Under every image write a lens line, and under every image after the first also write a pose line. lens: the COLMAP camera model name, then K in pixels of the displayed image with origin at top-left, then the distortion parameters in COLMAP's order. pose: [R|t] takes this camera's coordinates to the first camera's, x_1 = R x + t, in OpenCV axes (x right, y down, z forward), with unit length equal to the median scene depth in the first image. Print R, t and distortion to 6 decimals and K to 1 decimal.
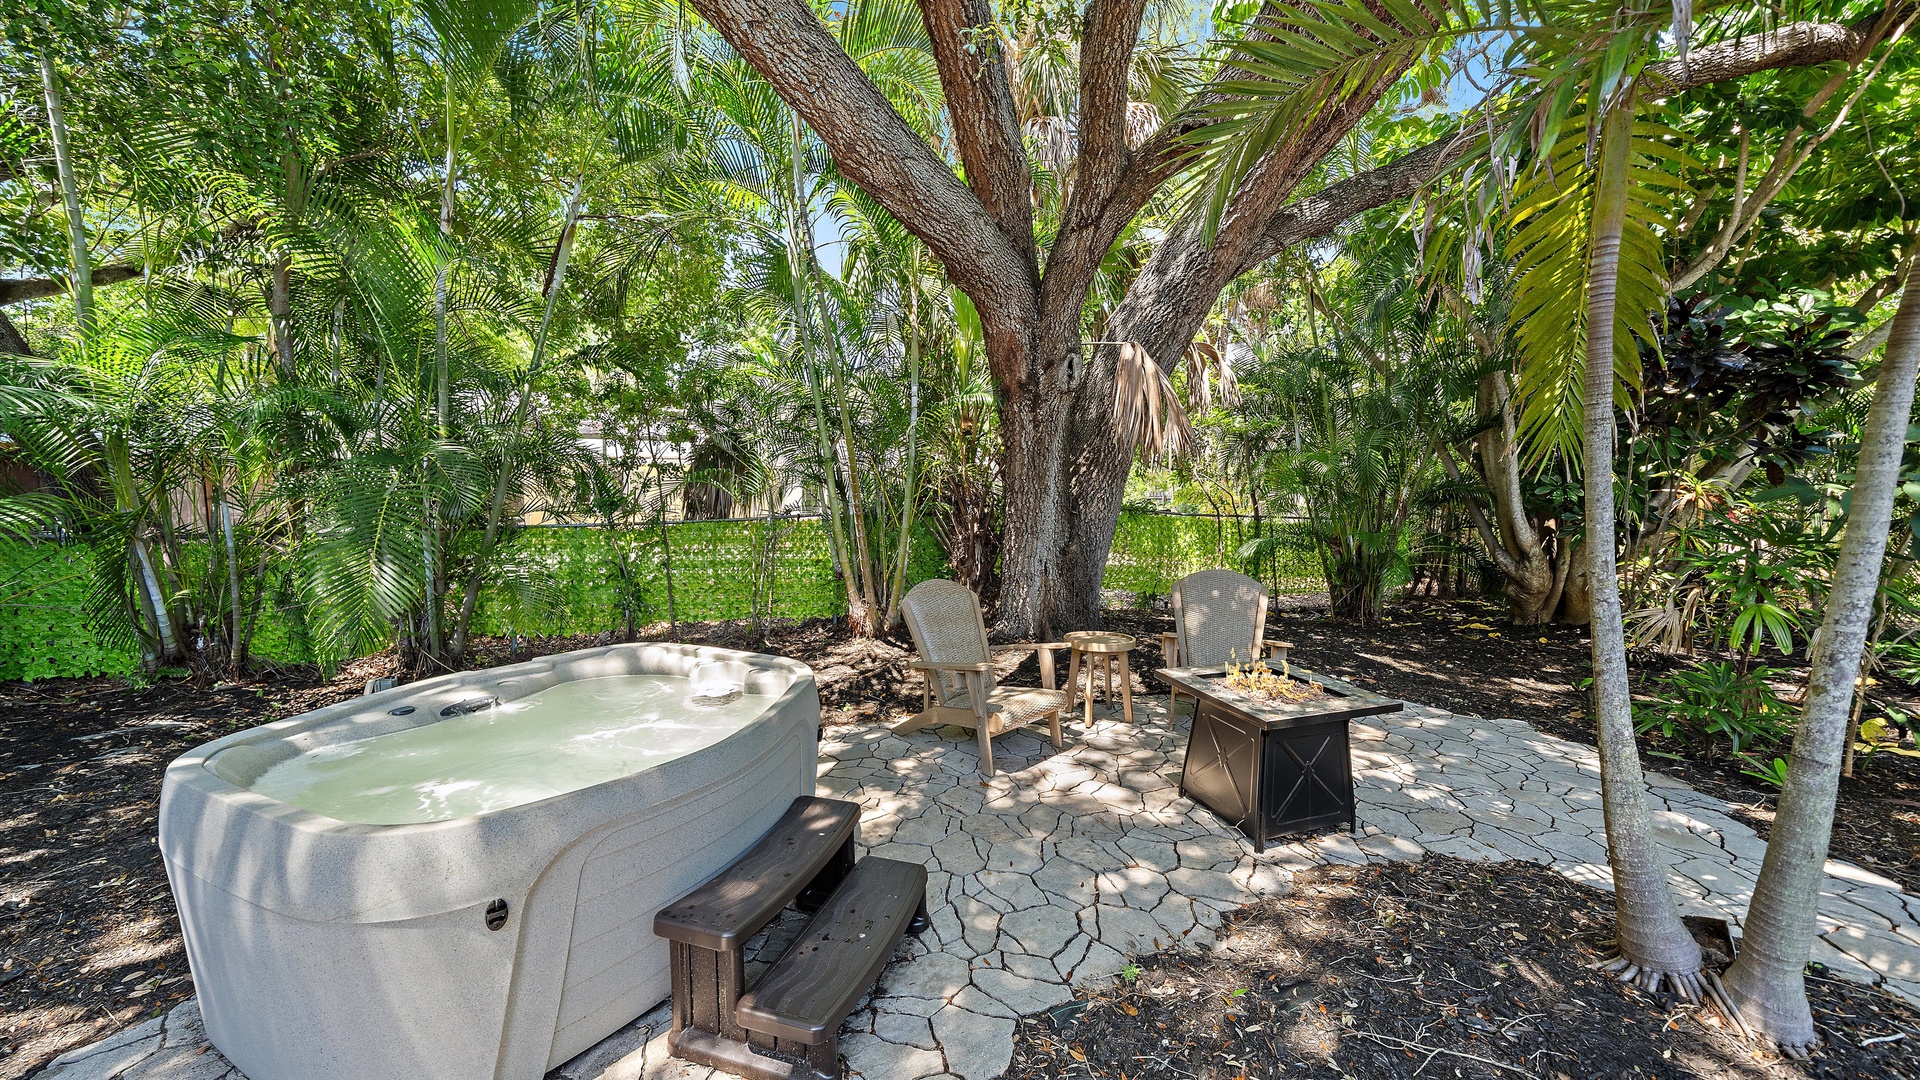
lens RADIAL K [[656.1, 0, 964.5], [0, 656.1, 546.5], [0, 0, 1]] dist [0.001415, 0.000483]
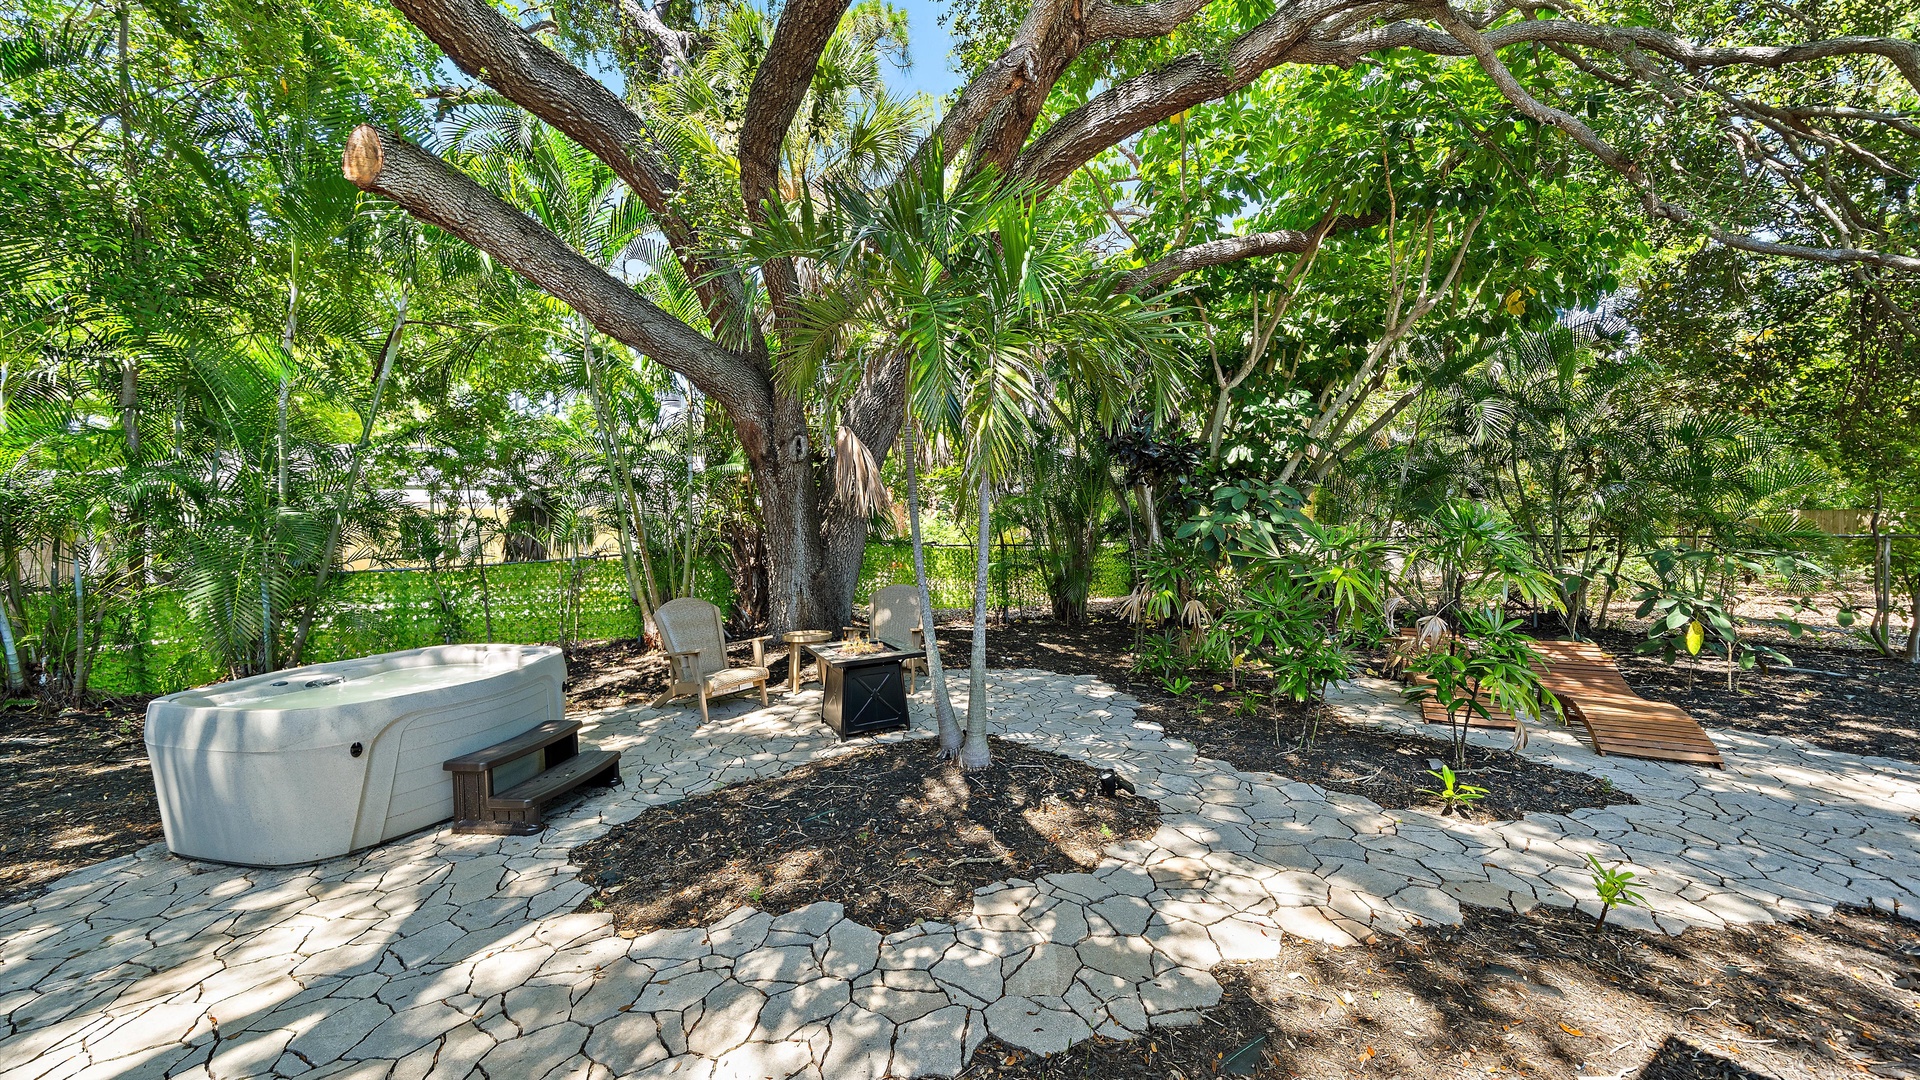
lens RADIAL K [[656.1, 0, 959.5], [0, 656.1, 543.7], [0, 0, 1]] dist [0.001415, 0.000483]
pose [[0.985255, -0.027689, 0.168839, 0.218879], [0.036587, 0.998088, -0.049823, 0.017981], [-0.167136, 0.055266, 0.984384, -0.366148]]
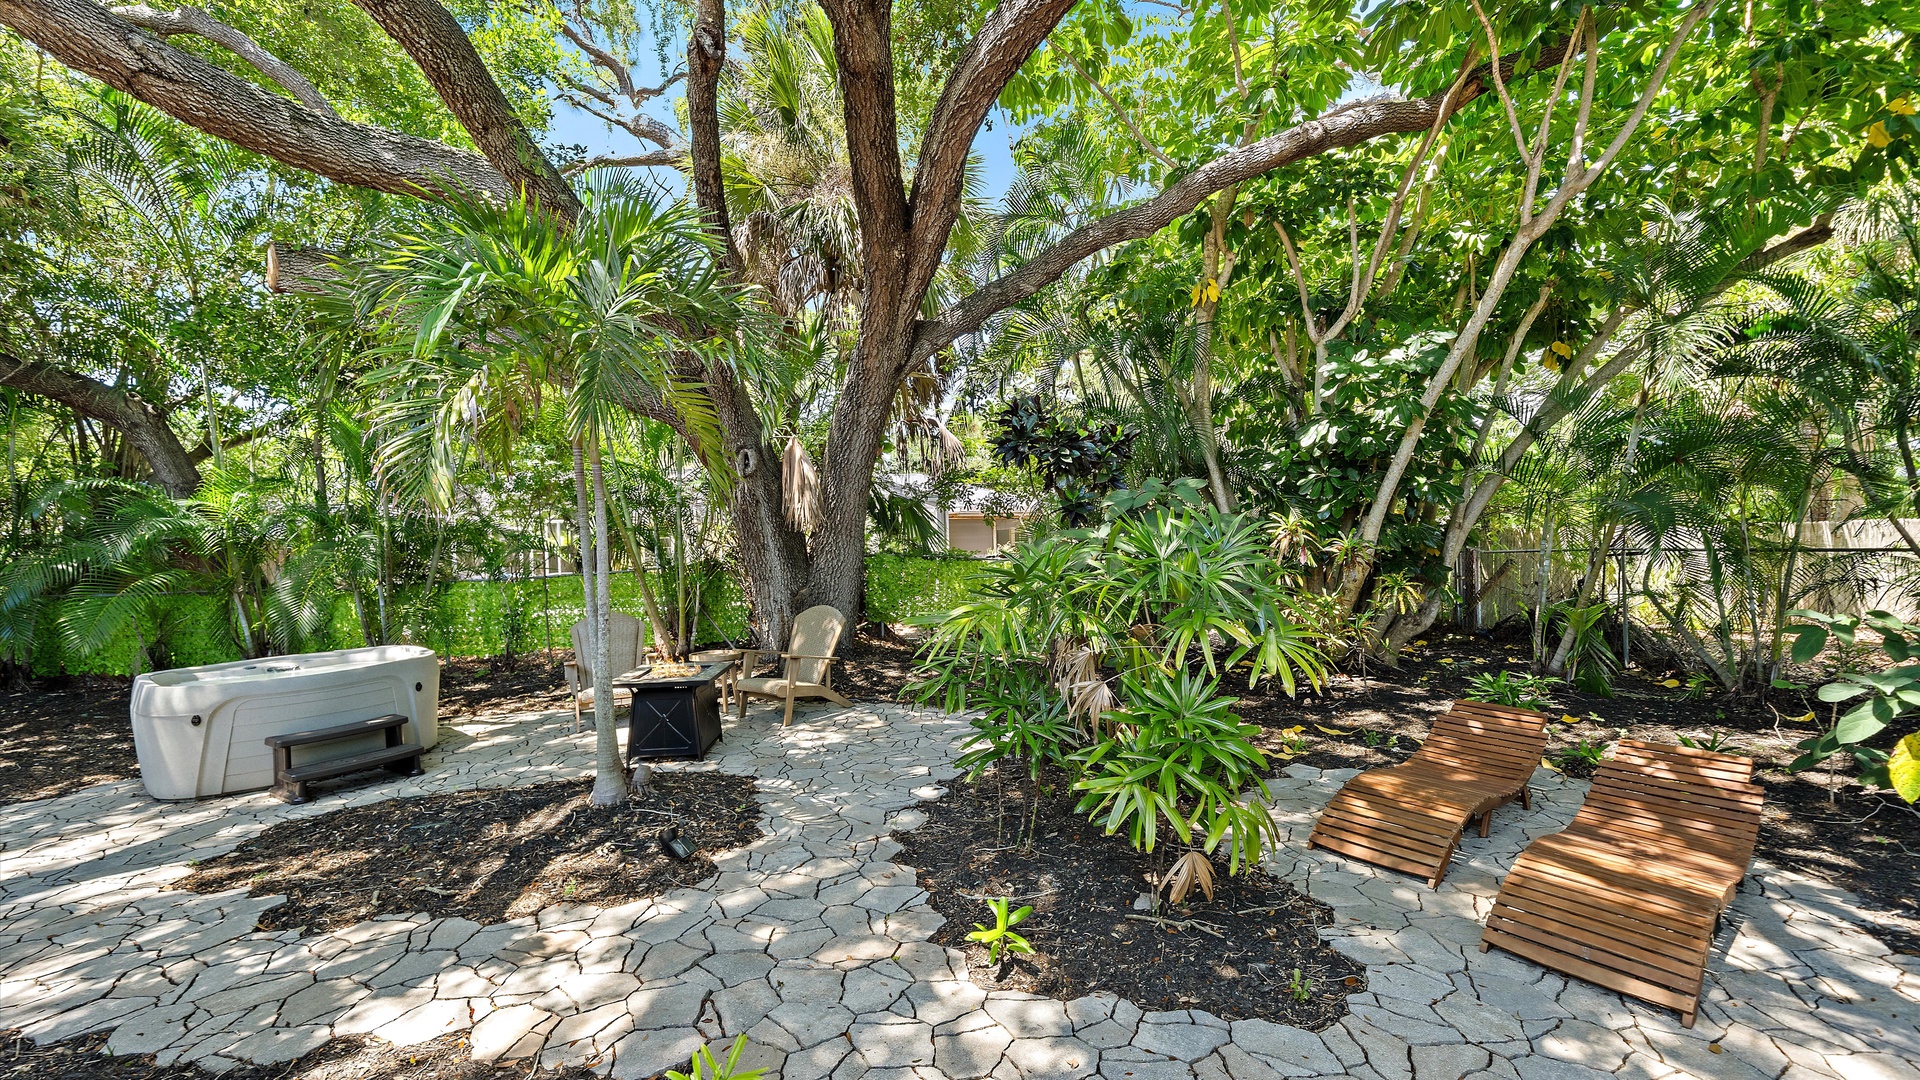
lens RADIAL K [[755.1, 0, 956.3], [0, 755.1, 537.8], [0, 0, 1]] dist [0.002251, 0.000337]
pose [[0.960935, -0.033643, -0.274723, 0.860570], [0.013144, 0.997012, -0.076119, 0.015012], [0.276463, 0.069534, 0.958506, -0.324704]]
